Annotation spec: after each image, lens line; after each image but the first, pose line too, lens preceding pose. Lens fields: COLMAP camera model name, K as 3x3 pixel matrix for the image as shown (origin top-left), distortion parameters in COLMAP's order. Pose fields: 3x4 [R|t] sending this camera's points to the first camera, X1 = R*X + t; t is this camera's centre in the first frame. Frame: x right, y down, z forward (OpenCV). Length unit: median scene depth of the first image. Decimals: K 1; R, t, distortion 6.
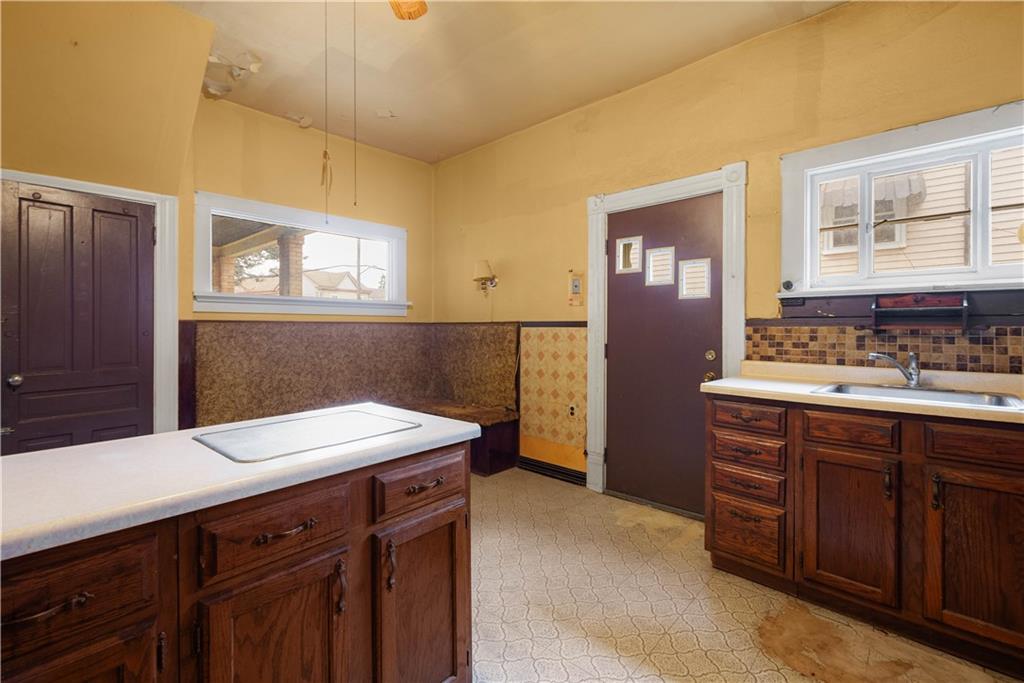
lens RADIAL K [[449.0, 0, 516.7], [0, 449.0, 330.0], [0, 0, 1]] dist [0.007195, -0.001853]
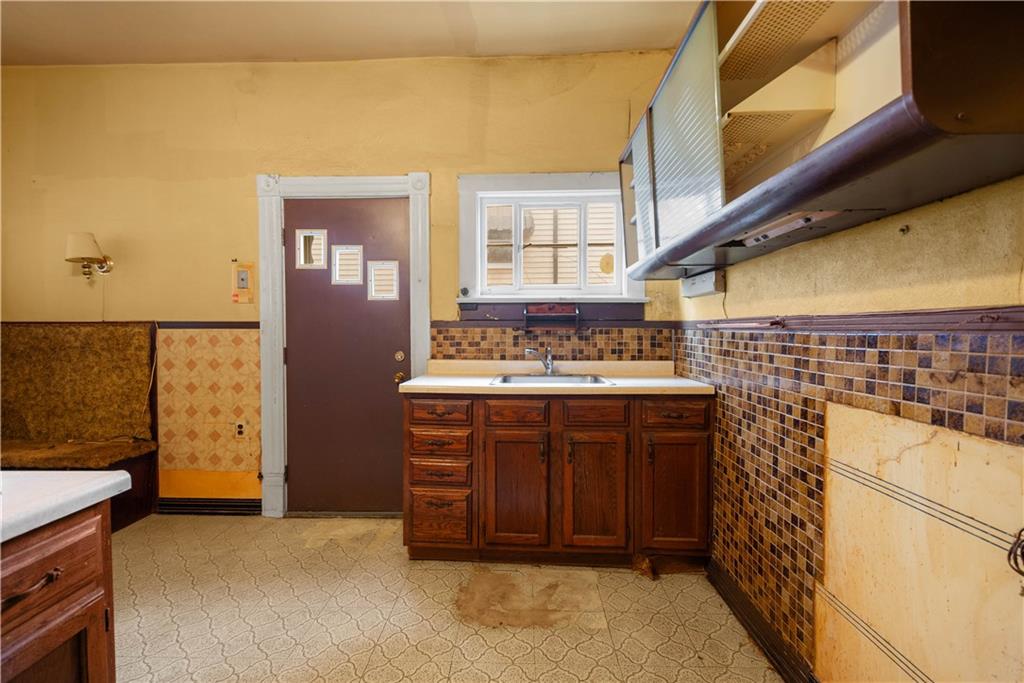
lens RADIAL K [[449.0, 0, 508.5], [0, 449.0, 343.4], [0, 0, 1]] dist [0.007195, -0.001853]
pose [[0.763810, -0.020809, 0.645106, -0.043358], [0.004428, 0.999626, 0.027002, 0.000883], [-0.645426, -0.017768, 0.763616, 0.063515]]
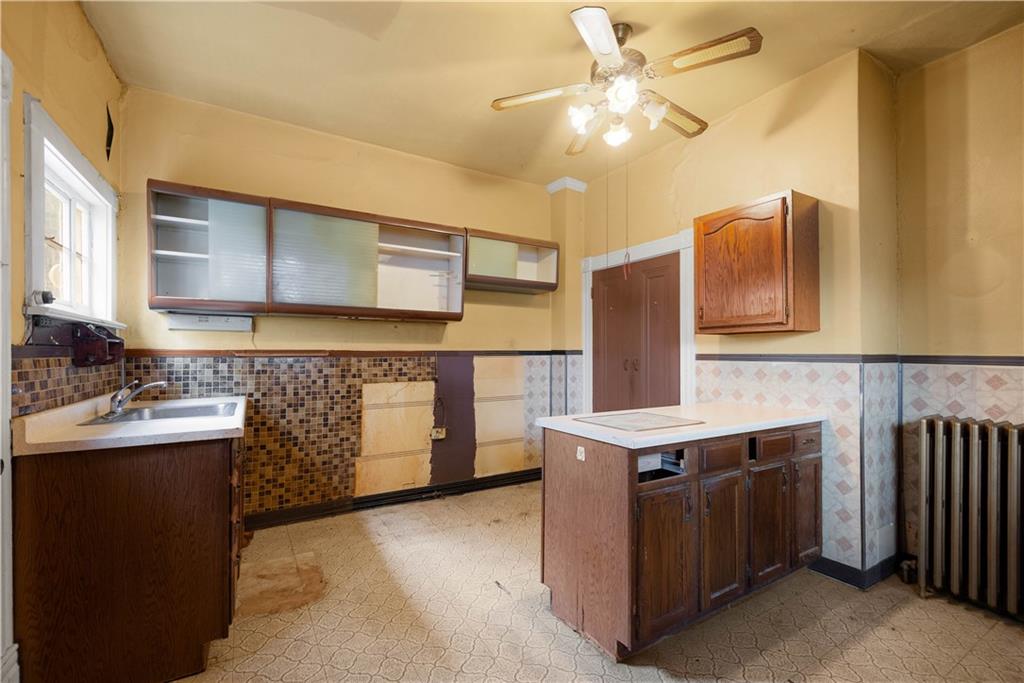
lens RADIAL K [[449.0, 0, 509.2], [0, 449.0, 348.2], [0, 0, 1]] dist [0.007195, -0.001853]
pose [[-0.954068, 0.002539, 0.299579, -0.261265], [0.001689, 0.999994, -0.003097, -0.019198], [-0.299585, -0.002448, -0.954066, 1.411893]]
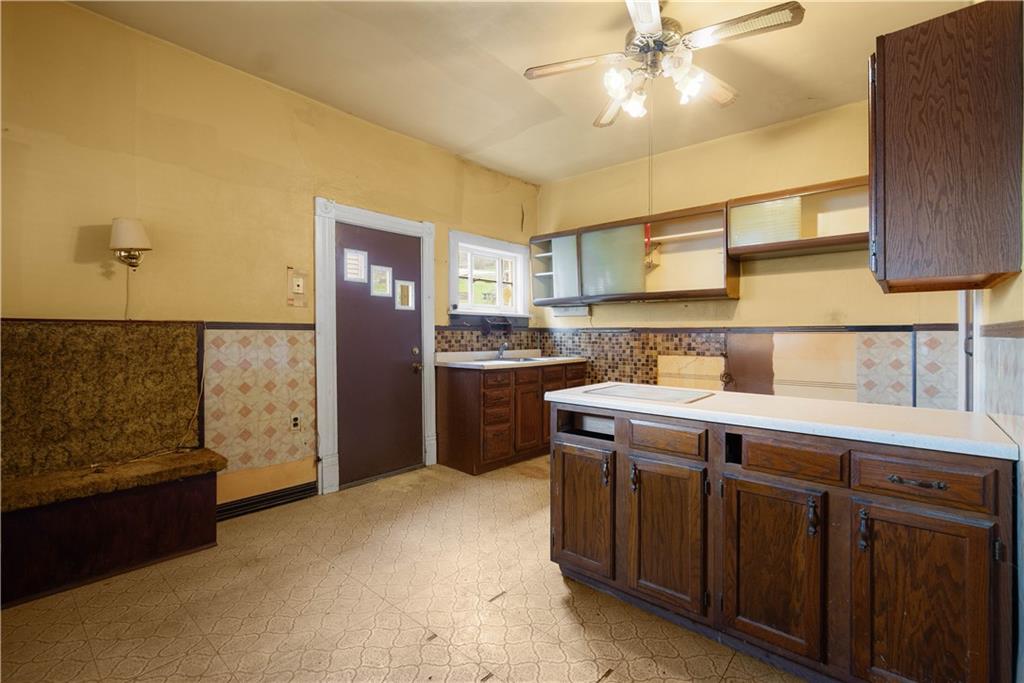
lens RADIAL K [[449.0, 0, 506.2], [0, 449.0, 334.3], [0, 0, 1]] dist [0.007195, -0.001853]
pose [[-0.000108, -0.000959, 1.000000, -1.086094], [0.003591, 0.999993, 0.000960, 0.004320], [-0.999994, 0.003591, -0.000105, 0.789595]]
